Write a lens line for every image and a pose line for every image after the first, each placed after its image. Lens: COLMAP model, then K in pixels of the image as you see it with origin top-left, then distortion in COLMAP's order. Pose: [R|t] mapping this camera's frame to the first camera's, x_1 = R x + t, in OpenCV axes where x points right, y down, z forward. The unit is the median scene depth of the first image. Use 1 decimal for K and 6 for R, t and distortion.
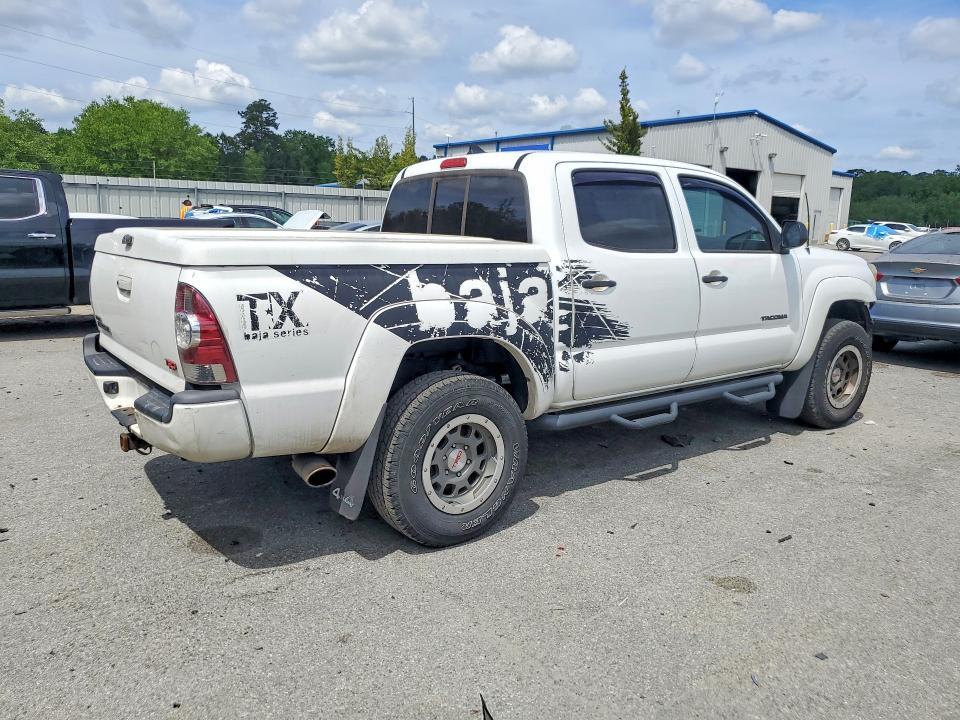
lens RADIAL K [[762.6, 0, 480.0], [0, 762.6, 360.0], [0, 0, 1]] dist [0.005234, -0.001396]
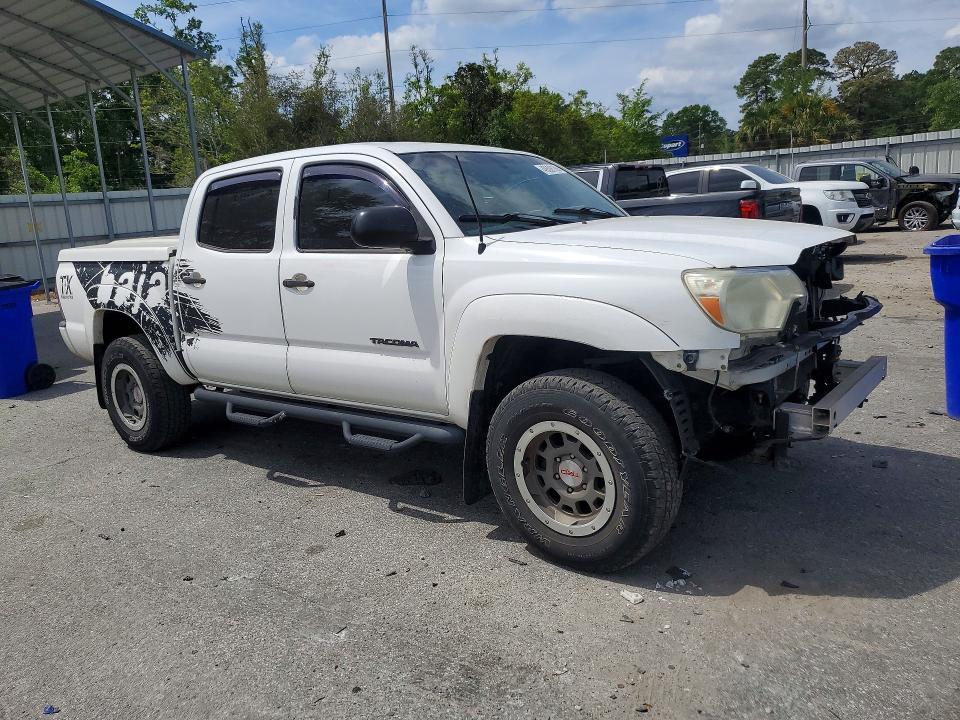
lens RADIAL K [[762.6, 0, 480.0], [0, 762.6, 360.0], [0, 0, 1]] dist [0.005234, -0.001396]
pose [[0.246360, 0.161720, -0.955591, 1.393964], [-0.102082, 0.984825, 0.140350, -0.189731], [0.963787, 0.062972, 0.259130, 1.143163]]
